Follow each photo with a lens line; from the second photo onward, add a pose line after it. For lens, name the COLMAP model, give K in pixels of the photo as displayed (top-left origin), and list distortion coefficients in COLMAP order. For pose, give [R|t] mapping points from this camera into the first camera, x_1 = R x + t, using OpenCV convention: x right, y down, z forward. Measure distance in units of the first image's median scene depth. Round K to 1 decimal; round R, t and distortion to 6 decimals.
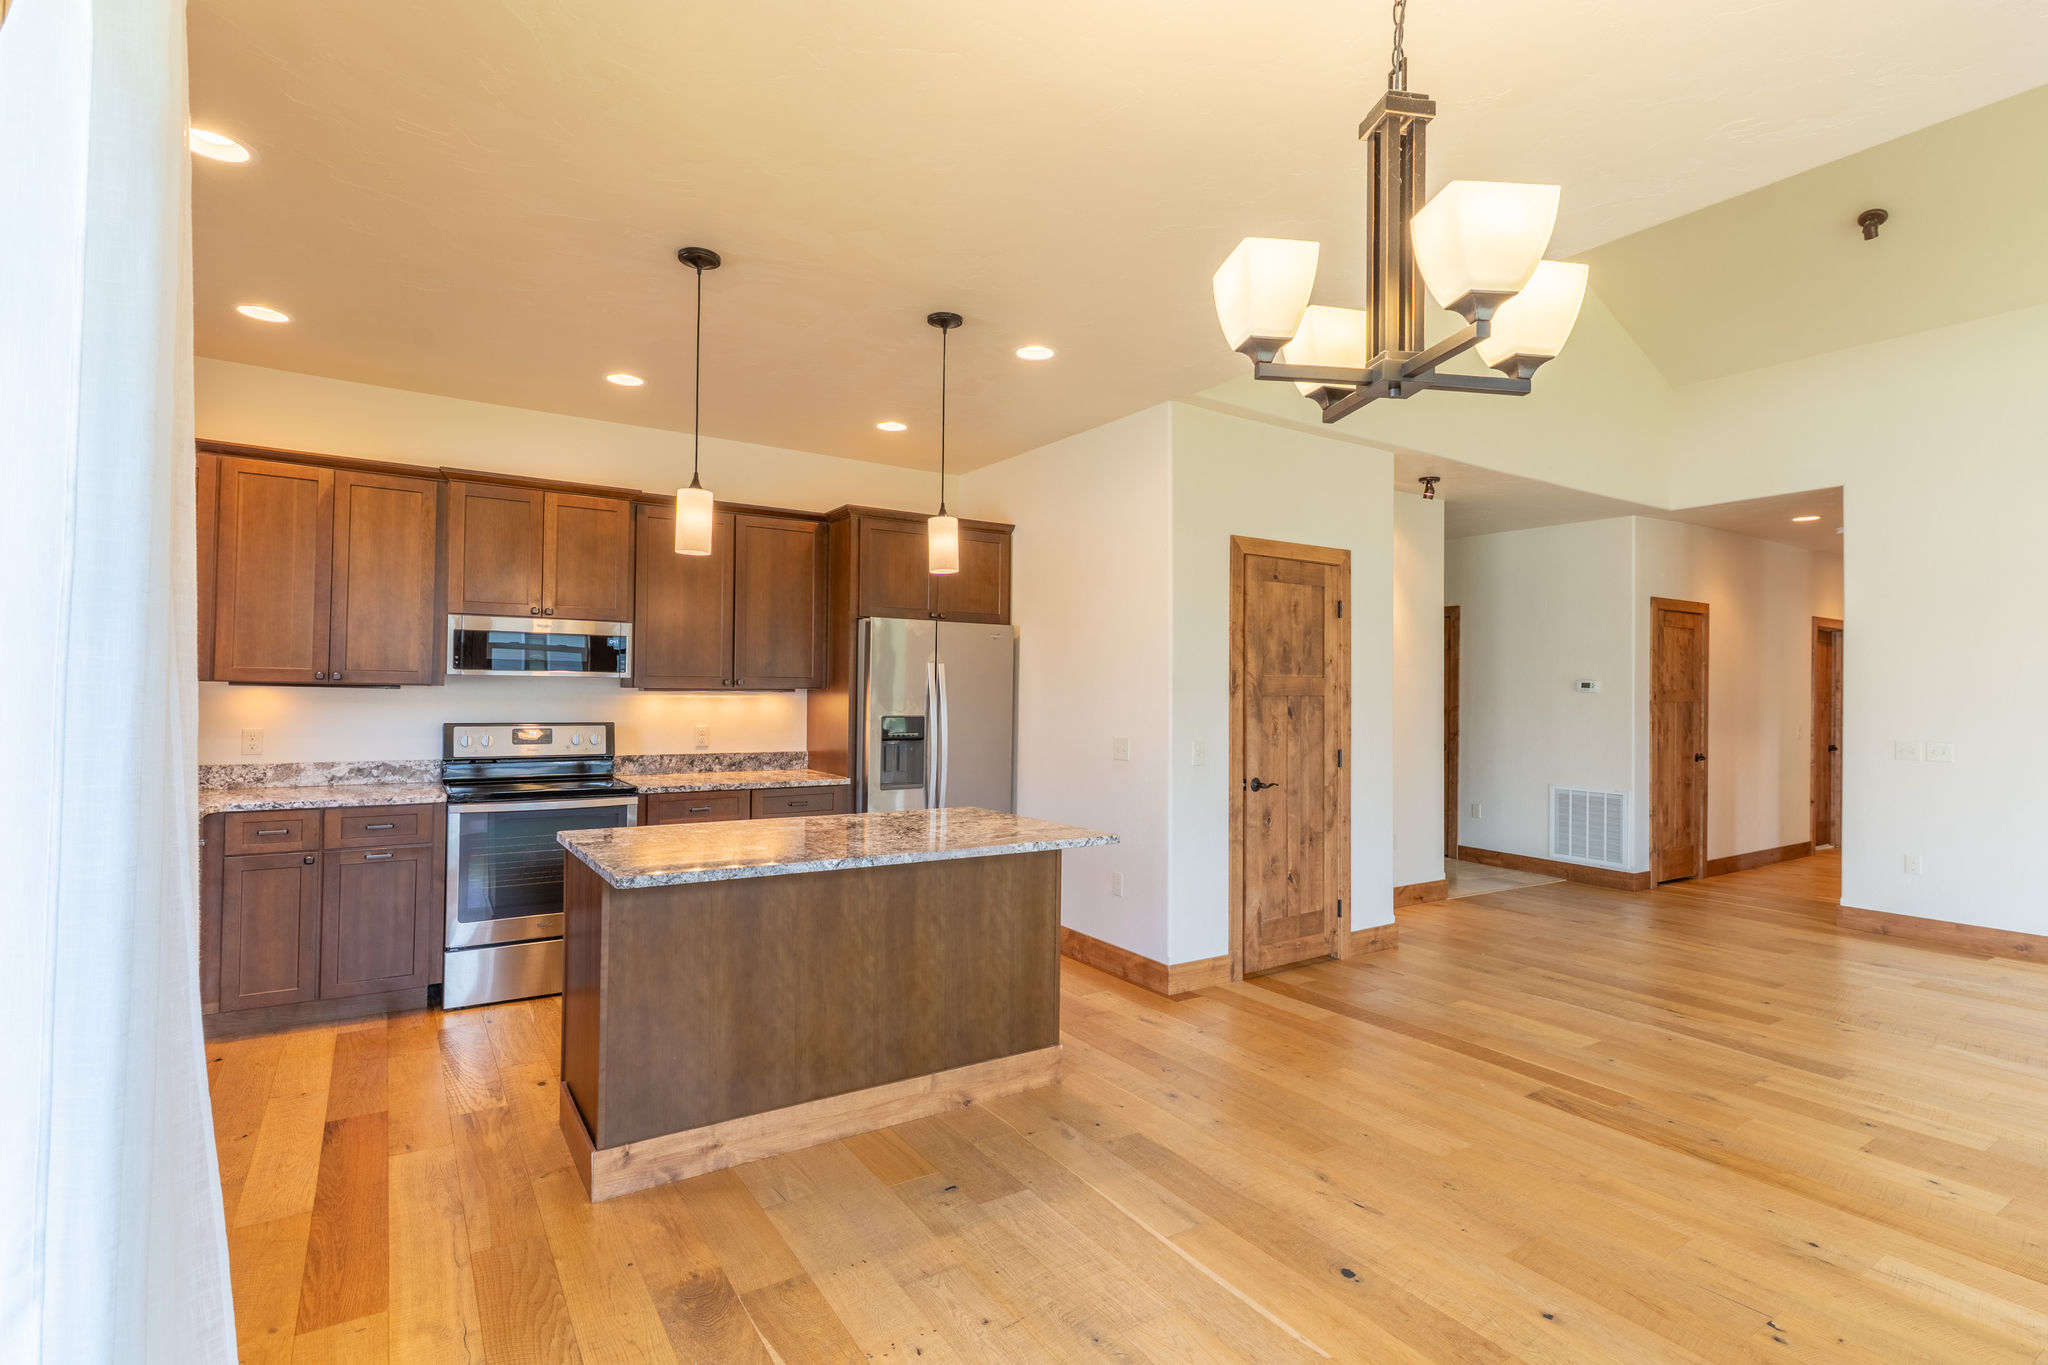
lens RADIAL K [[972.3, 0, 1015.3], [0, 972.3, 677.5], [0, 0, 1]] dist [0.002133, 0.000218]
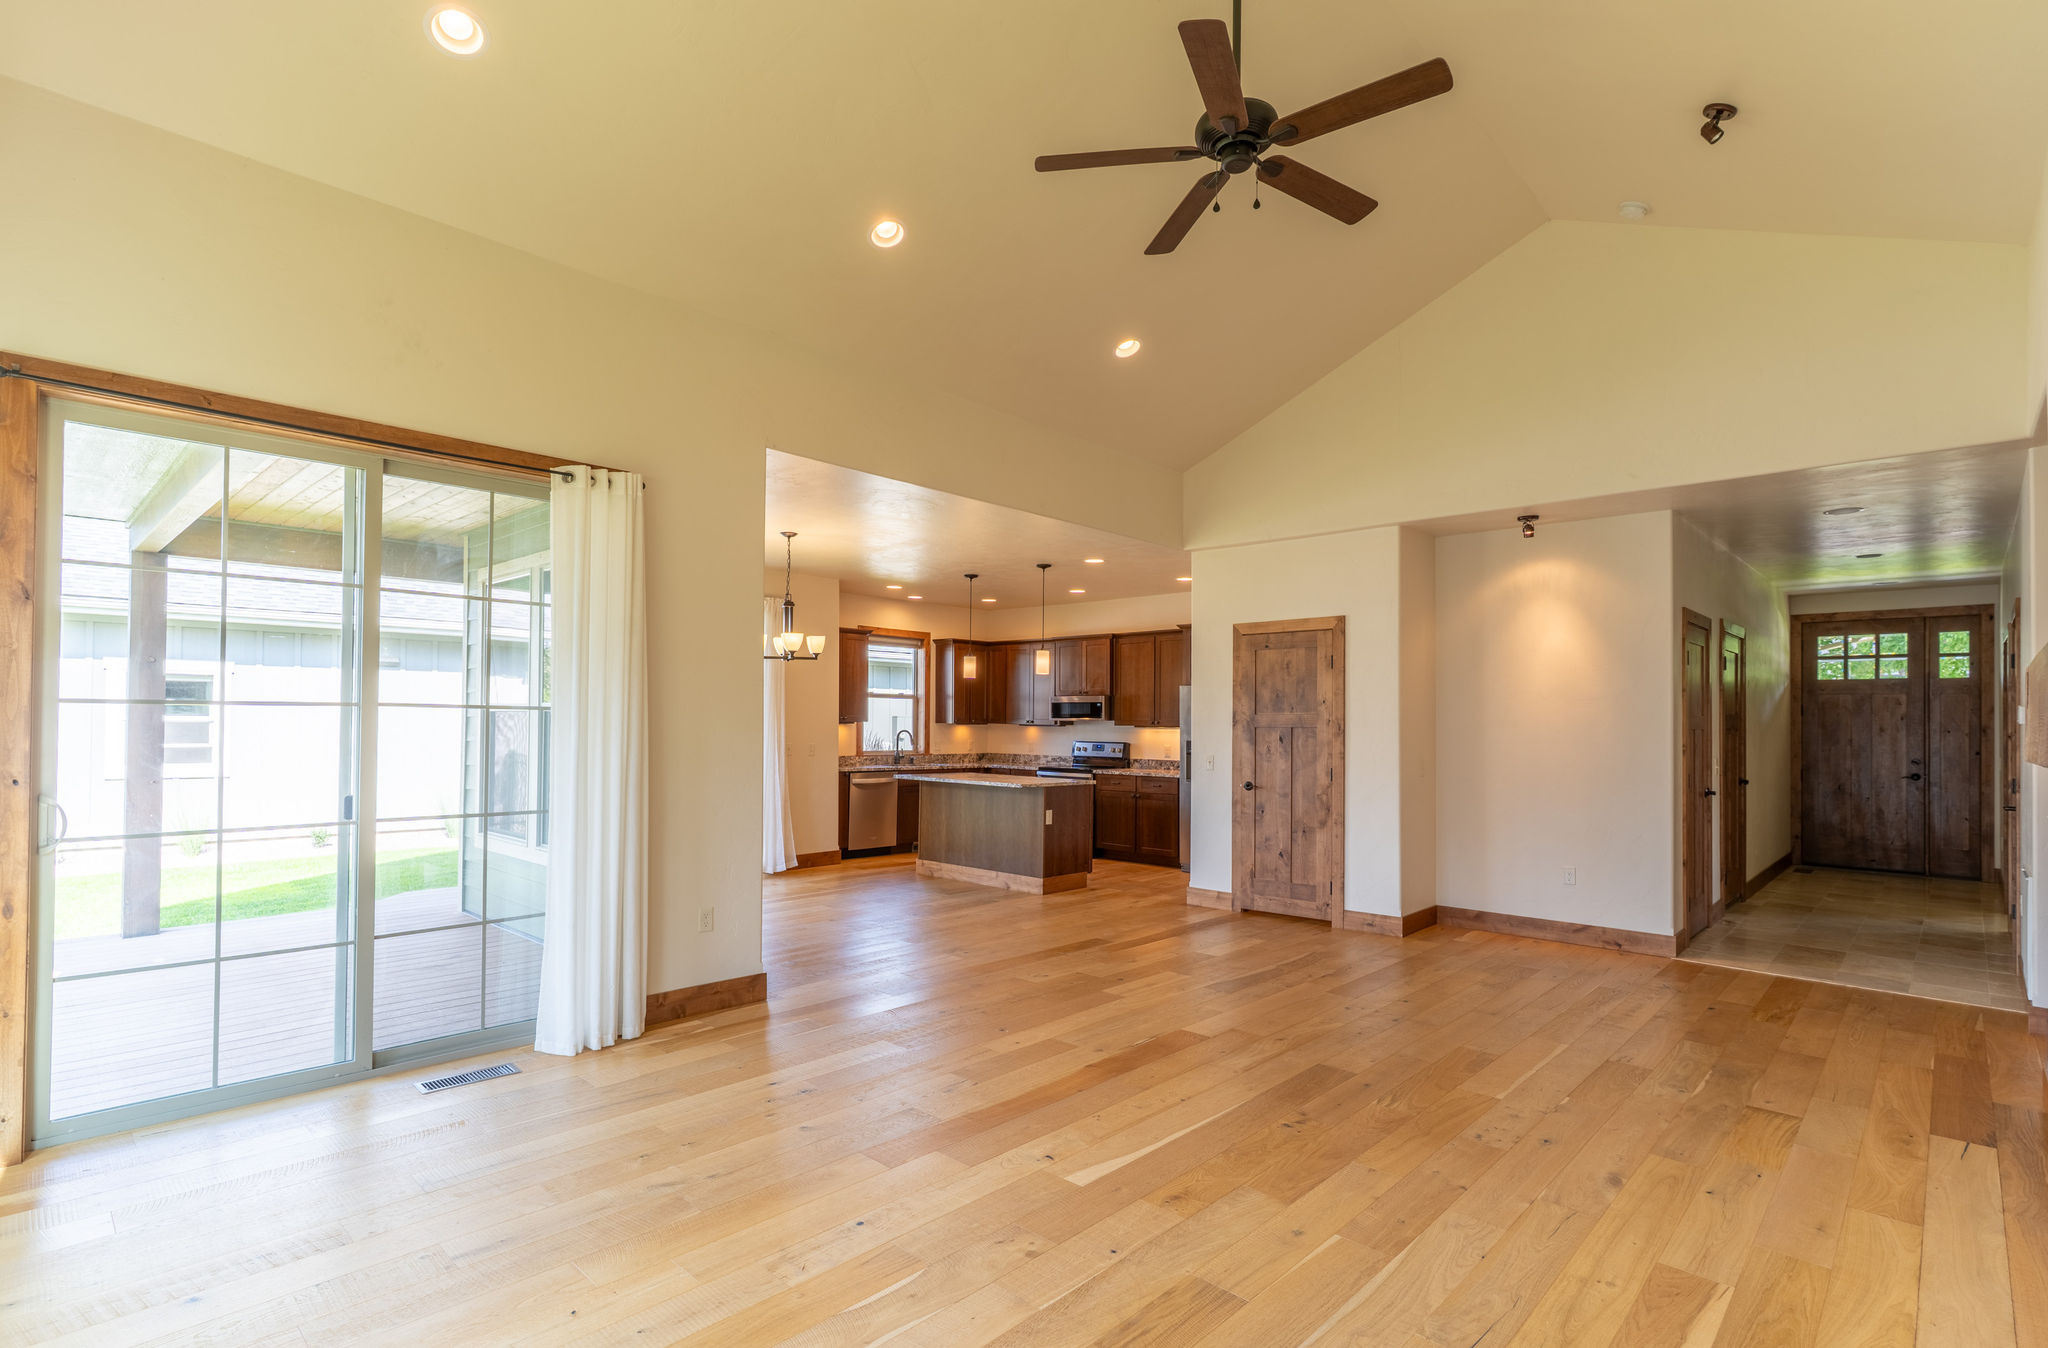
lens RADIAL K [[972.3, 0, 1040.4], [0, 972.3, 717.4], [0, 0, 1]] dist [0.002133, 0.000218]
pose [[0.251378, -0.016988, -0.967740, 1.719904], [0.008077, 0.999848, -0.015454, 0.025538], [0.967855, -0.003932, 0.251477, 0.321668]]
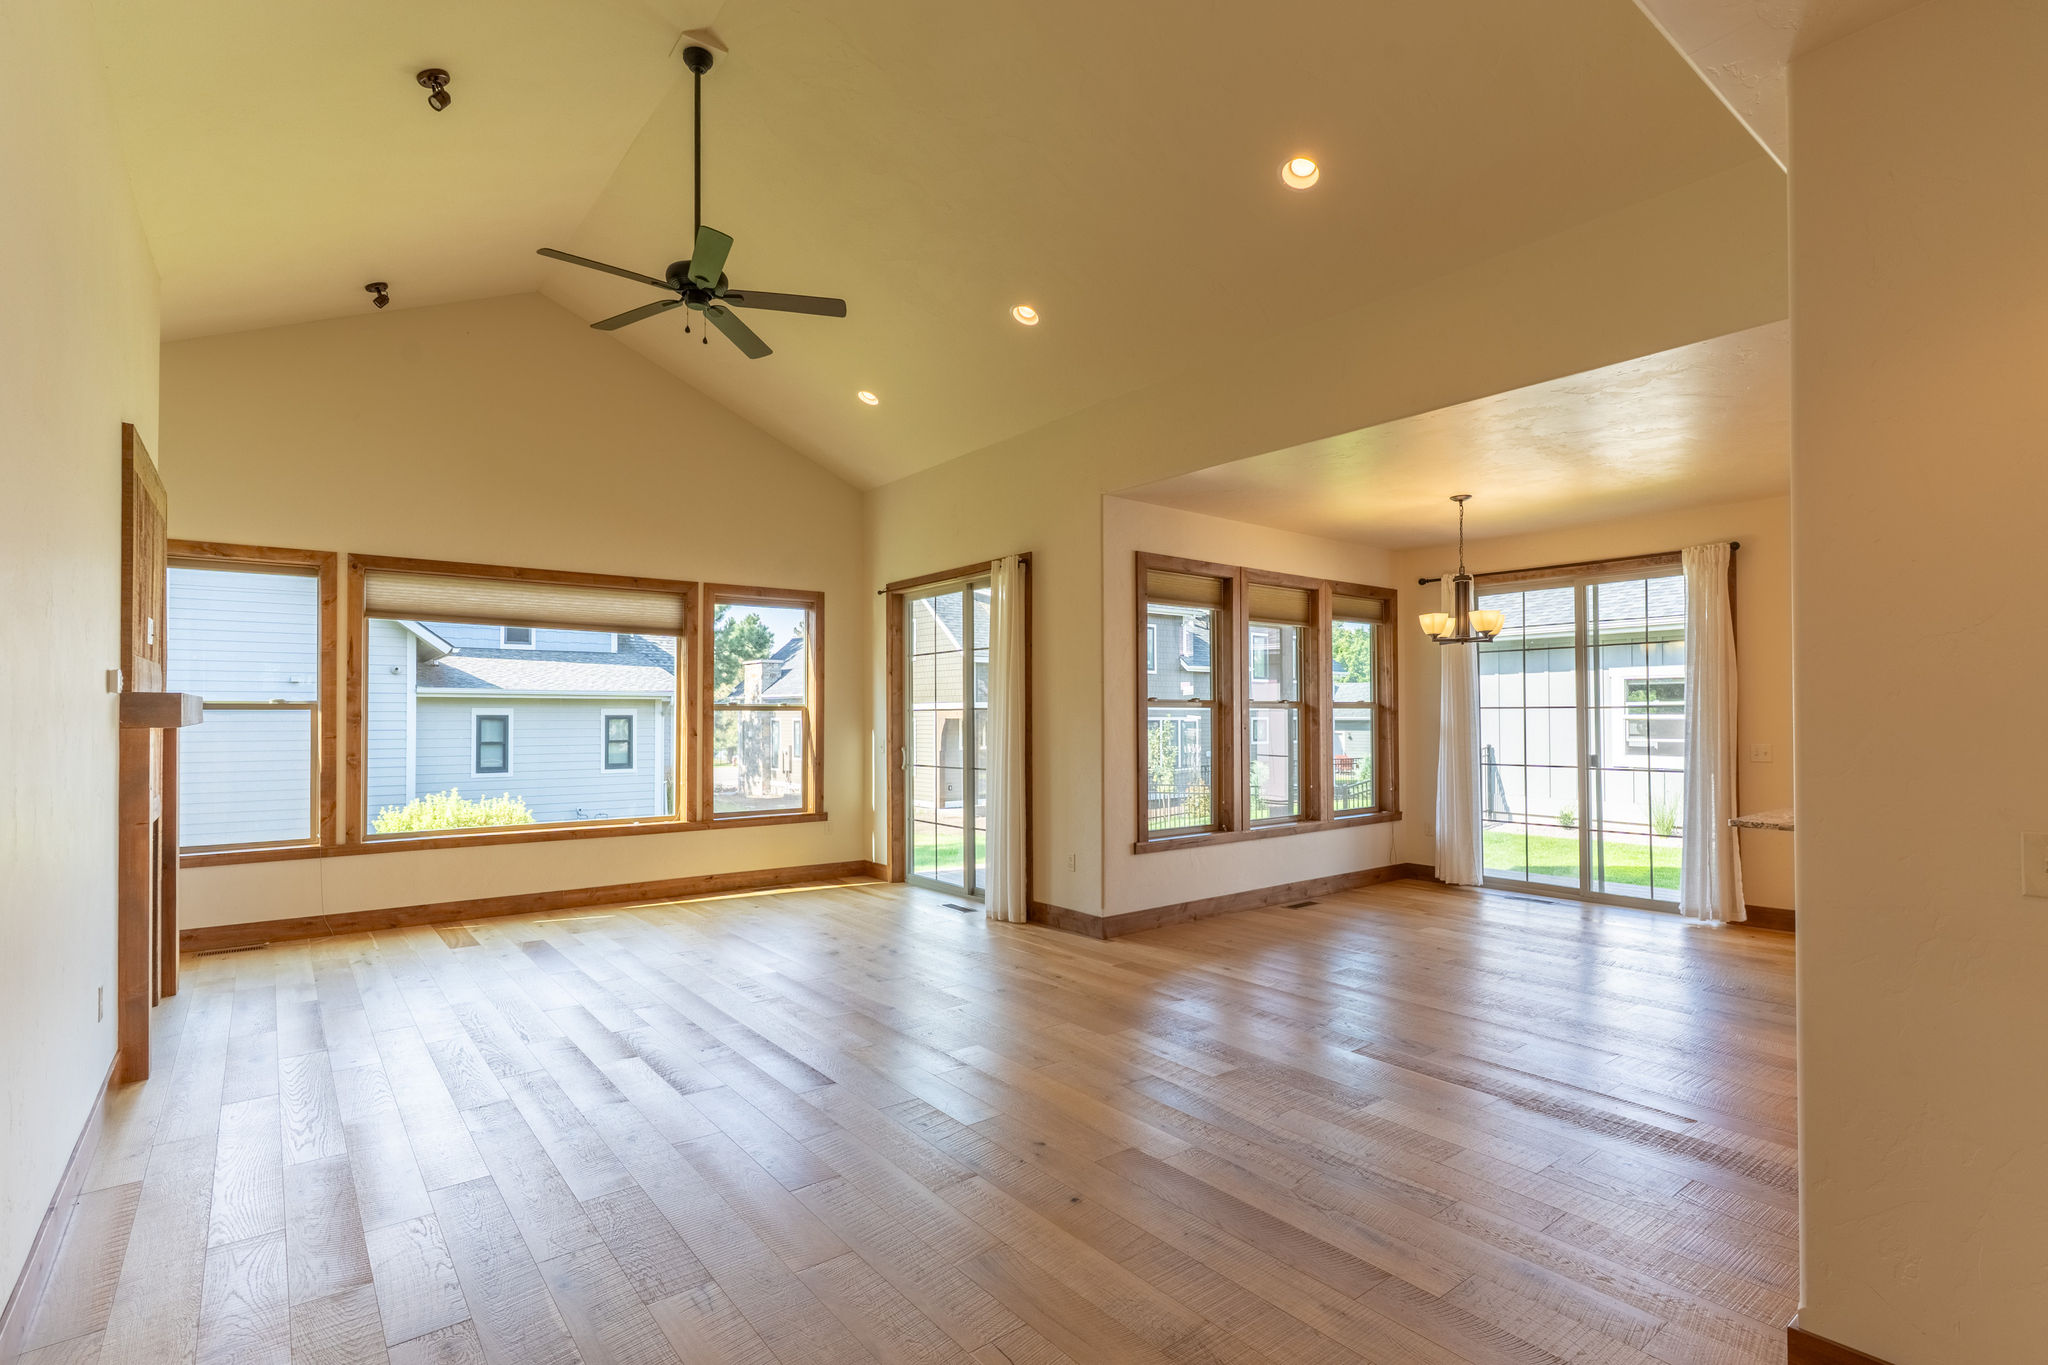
lens RADIAL K [[972.3, 0, 1009.4], [0, 972.3, 698.6], [0, 0, 1]] dist [0.002133, 0.000218]
pose [[-0.996660, -0.011758, -0.080807, 0.858393], [-0.008981, 0.999360, -0.034639, 0.036078], [0.081162, -0.033797, -0.996128, 1.610331]]
